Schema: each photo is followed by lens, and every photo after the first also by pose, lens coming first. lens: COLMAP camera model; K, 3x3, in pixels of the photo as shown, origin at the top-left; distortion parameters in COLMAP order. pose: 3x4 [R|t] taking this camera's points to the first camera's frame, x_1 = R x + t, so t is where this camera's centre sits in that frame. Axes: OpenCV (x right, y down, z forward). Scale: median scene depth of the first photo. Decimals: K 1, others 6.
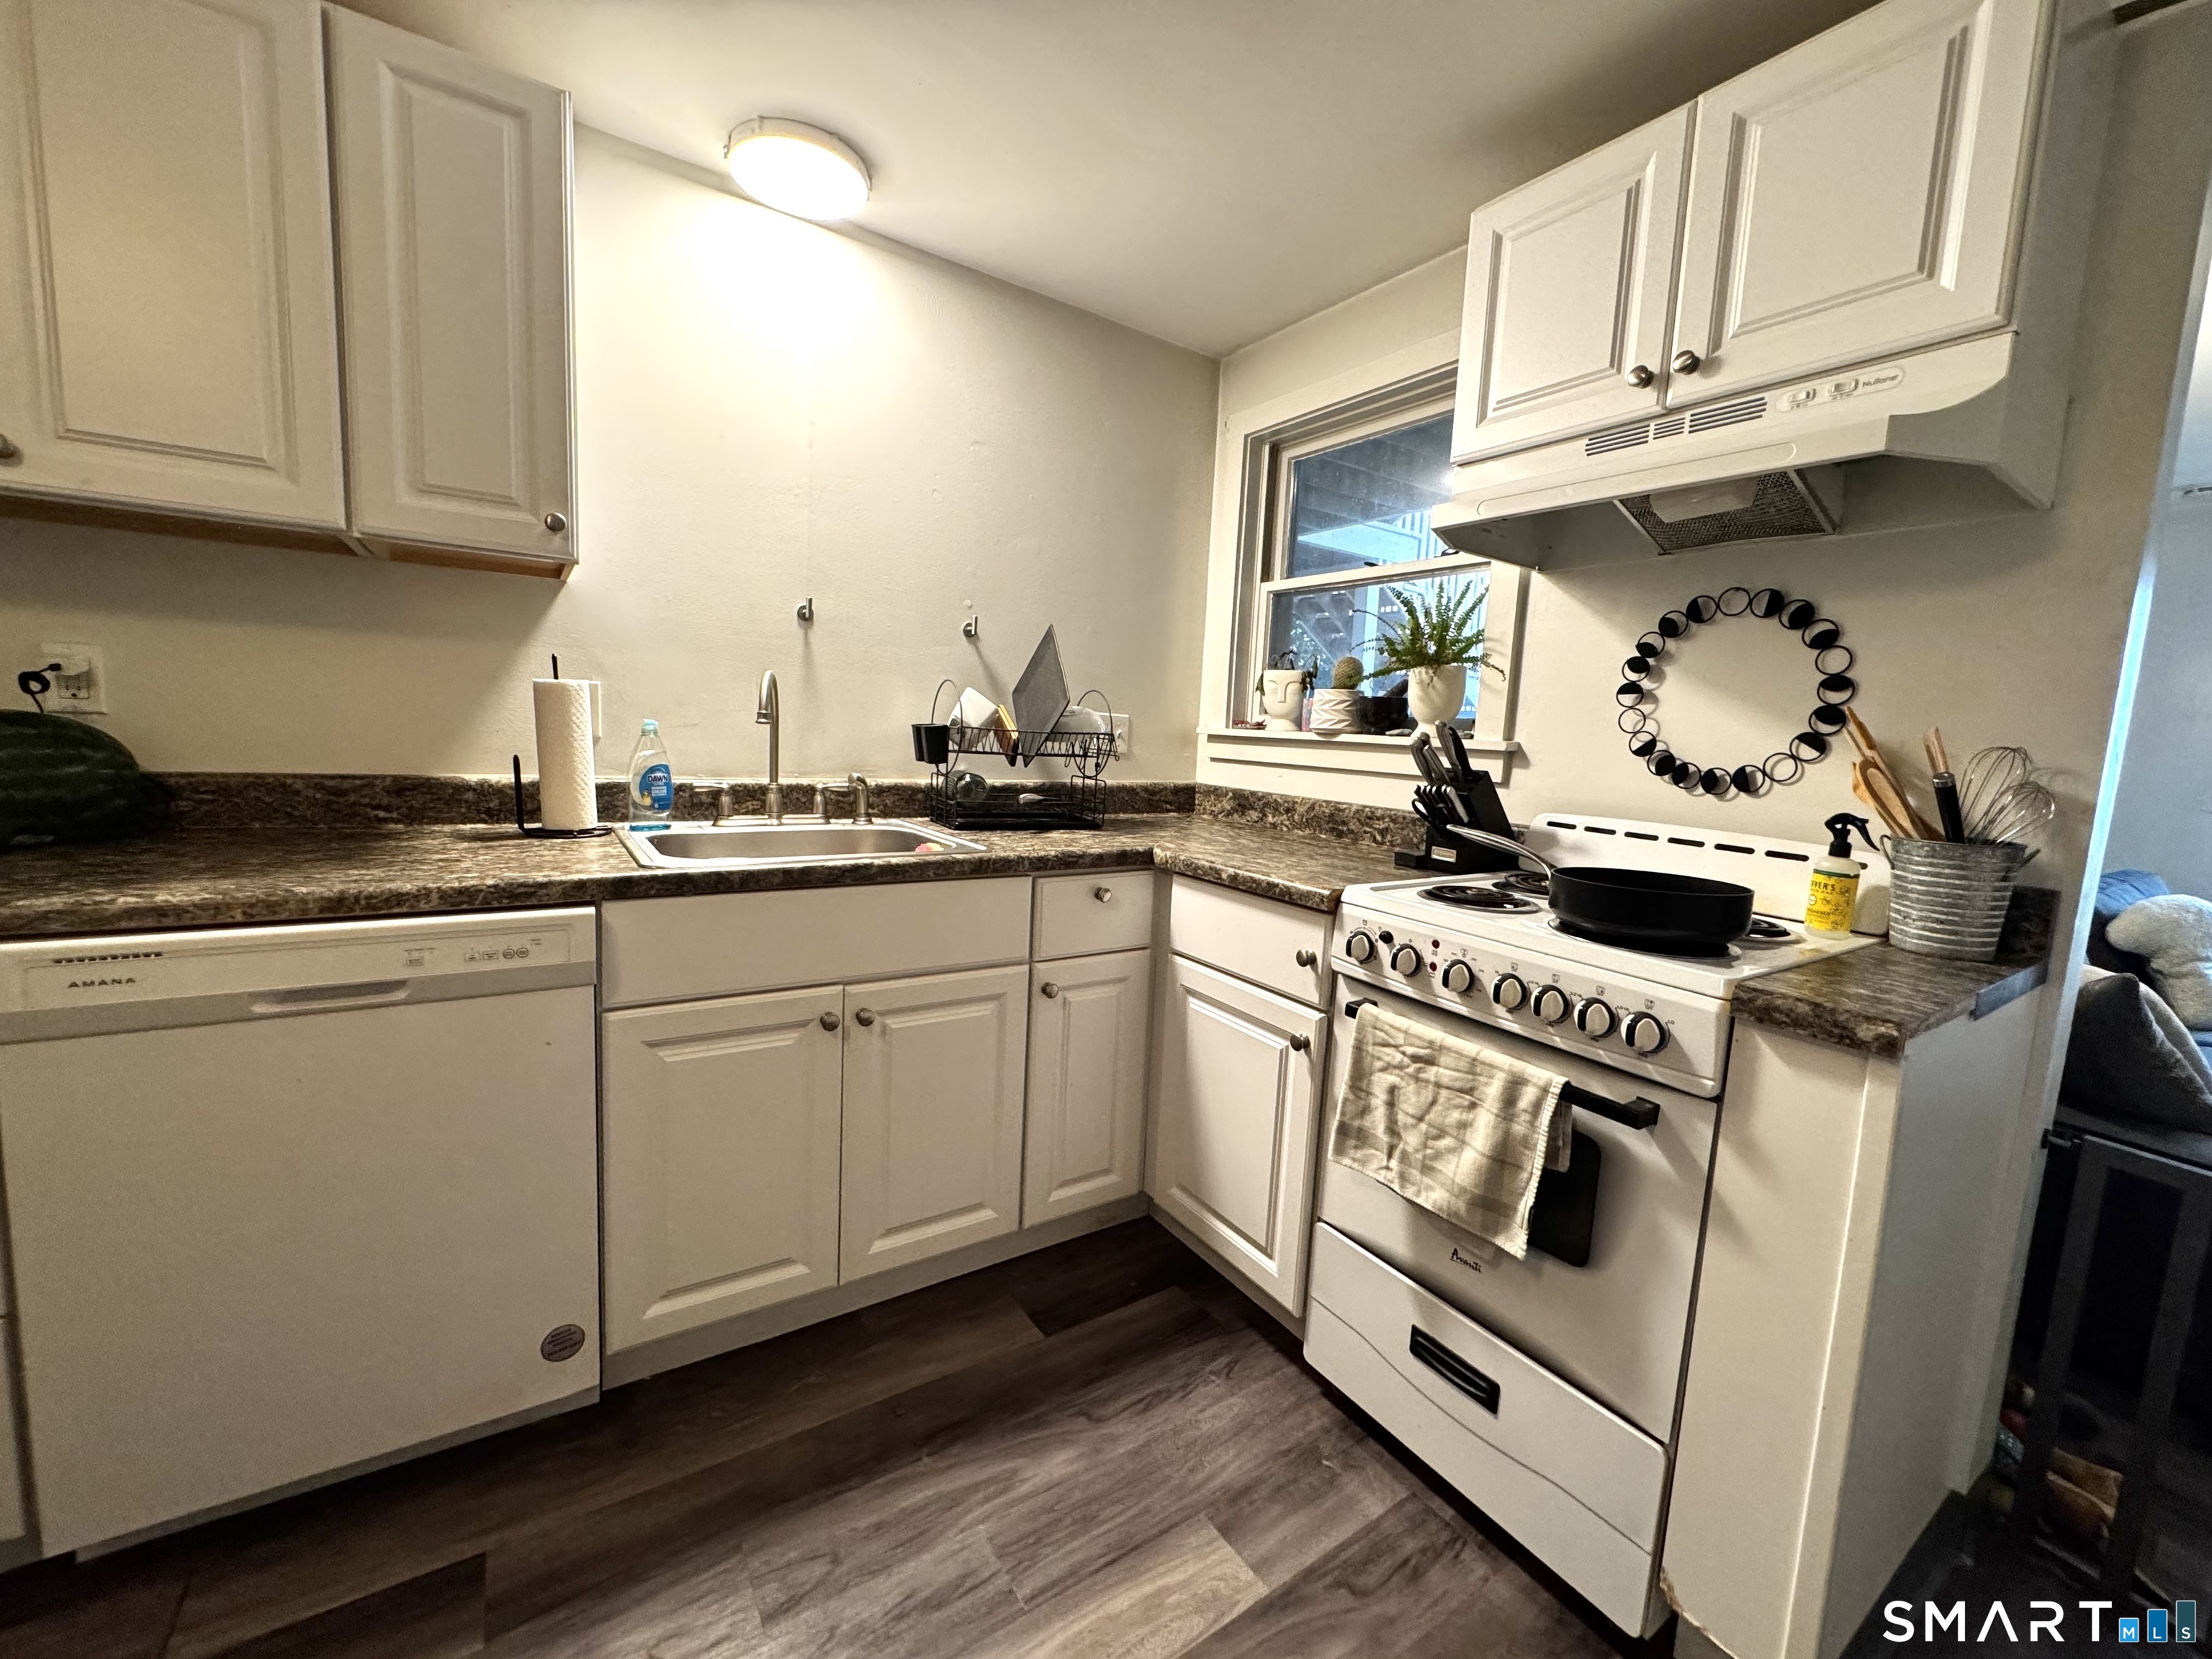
lens RADIAL K [[882.4, 0, 1112.7], [0, 882.4, 826.3], [0, 0, 1]] dist [-0.001390, 0.000281]
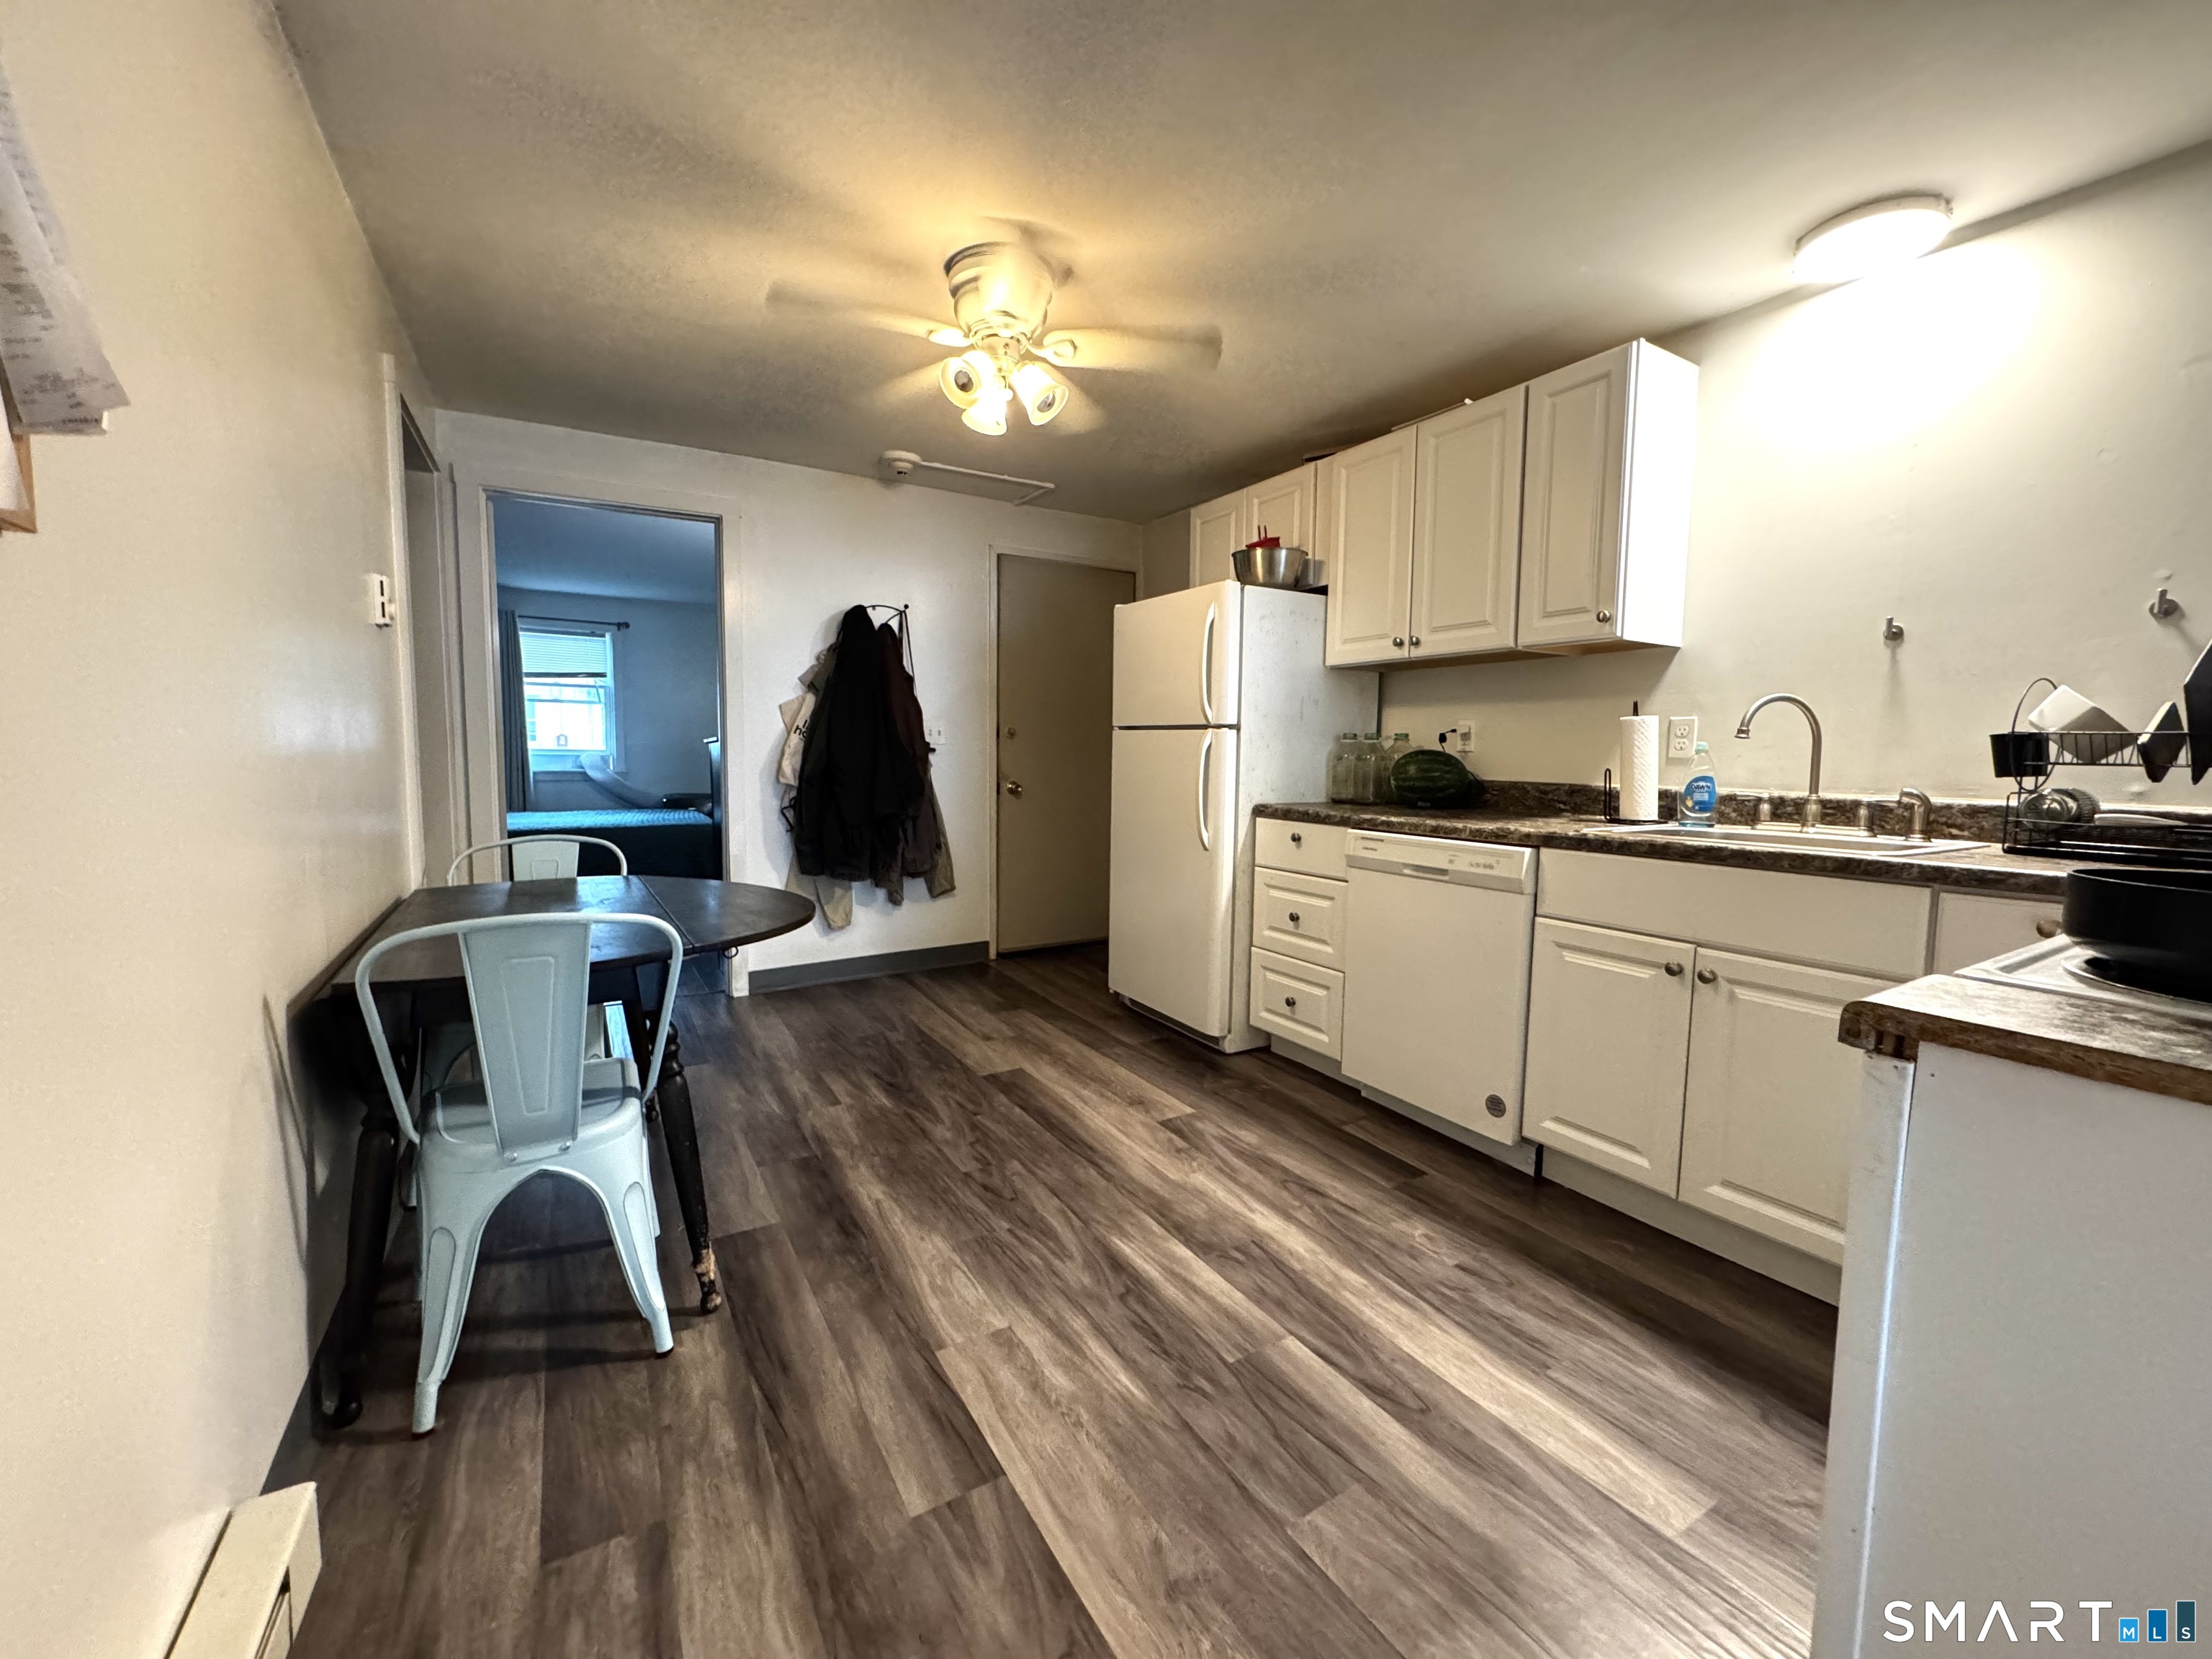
lens RADIAL K [[882.4, 0, 1112.7], [0, 882.4, 826.3], [0, 0, 1]] dist [-0.001390, 0.000281]
pose [[-0.034761, 0.030933, -0.998917, 0.893227], [-0.129285, 0.990983, 0.035186, 0.075915], [0.990998, 0.130368, -0.030448, 0.213289]]
